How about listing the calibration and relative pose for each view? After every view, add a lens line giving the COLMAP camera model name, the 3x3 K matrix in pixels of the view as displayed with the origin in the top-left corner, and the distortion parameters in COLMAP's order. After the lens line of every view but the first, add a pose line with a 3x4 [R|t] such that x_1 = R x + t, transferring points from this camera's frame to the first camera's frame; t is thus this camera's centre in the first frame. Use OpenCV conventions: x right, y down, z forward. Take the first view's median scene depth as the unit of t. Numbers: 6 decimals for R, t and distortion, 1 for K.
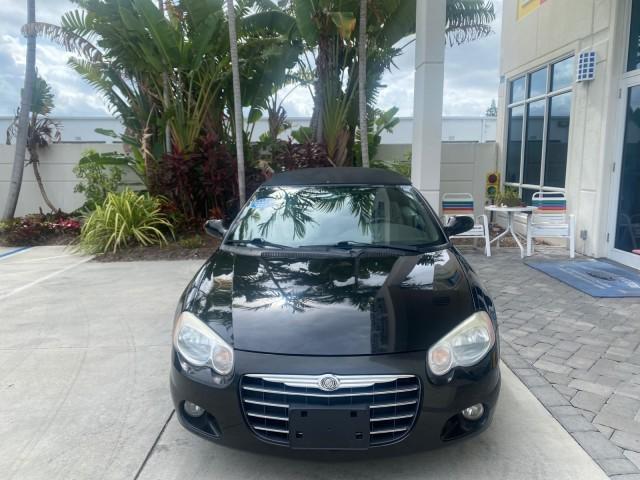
lens RADIAL K [[493.0, 0, 314.6], [0, 493.0, 234.3], [0, 0, 1]] dist [0.021201, -0.027514]
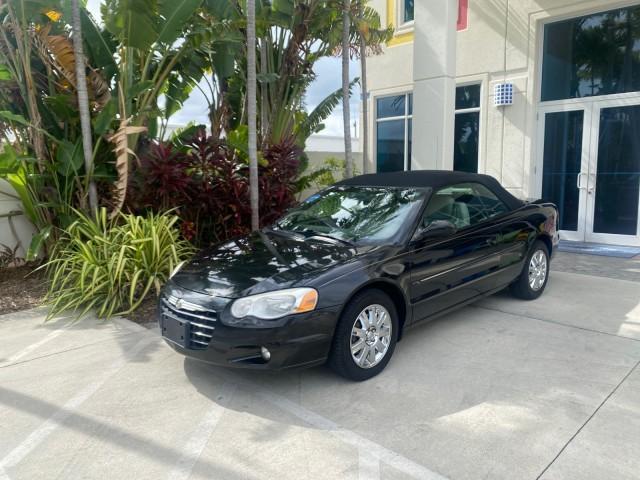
lens RADIAL K [[493.0, 0, 318.8], [0, 493.0, 236.8], [0, 0, 1]] dist [0.021201, -0.027514]
pose [[0.713188, -0.097111, 0.694214, -0.568337], [0.111402, 0.993473, 0.024526, -0.037339], [-0.692064, 0.059845, 0.719351, 0.312815]]
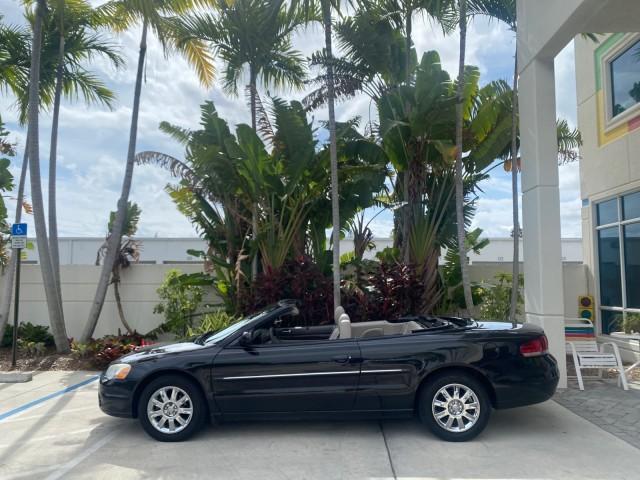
lens RADIAL K [[493.0, 0, 315.9], [0, 493.0, 239.5], [0, 0, 1]] dist [0.021201, -0.027514]
pose [[0.999200, 0.001392, -0.039965, -0.135579], [-0.010459, 0.973706, -0.227567, -0.008360], [0.038597, 0.227803, 0.972942, 0.029812]]
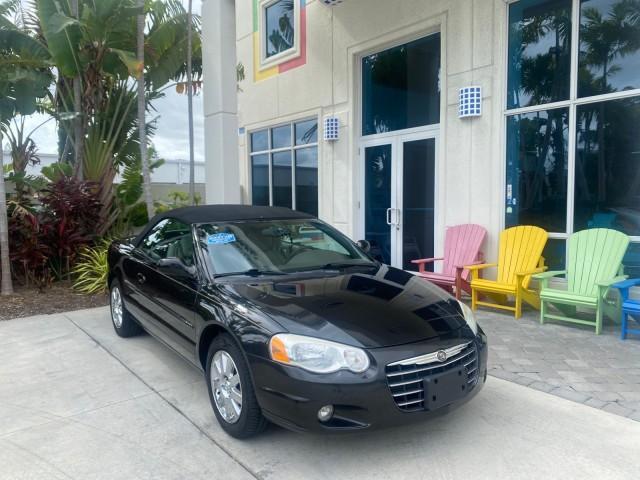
lens RADIAL K [[493.0, 0, 319.9], [0, 493.0, 241.1], [0, 0, 1]] dist [0.021201, -0.027514]
pose [[0.781151, -0.052283, 0.622149, -0.224743], [0.096146, 0.994674, -0.037129, 0.000335], [-0.616895, 0.088821, 0.782018, 0.021688]]
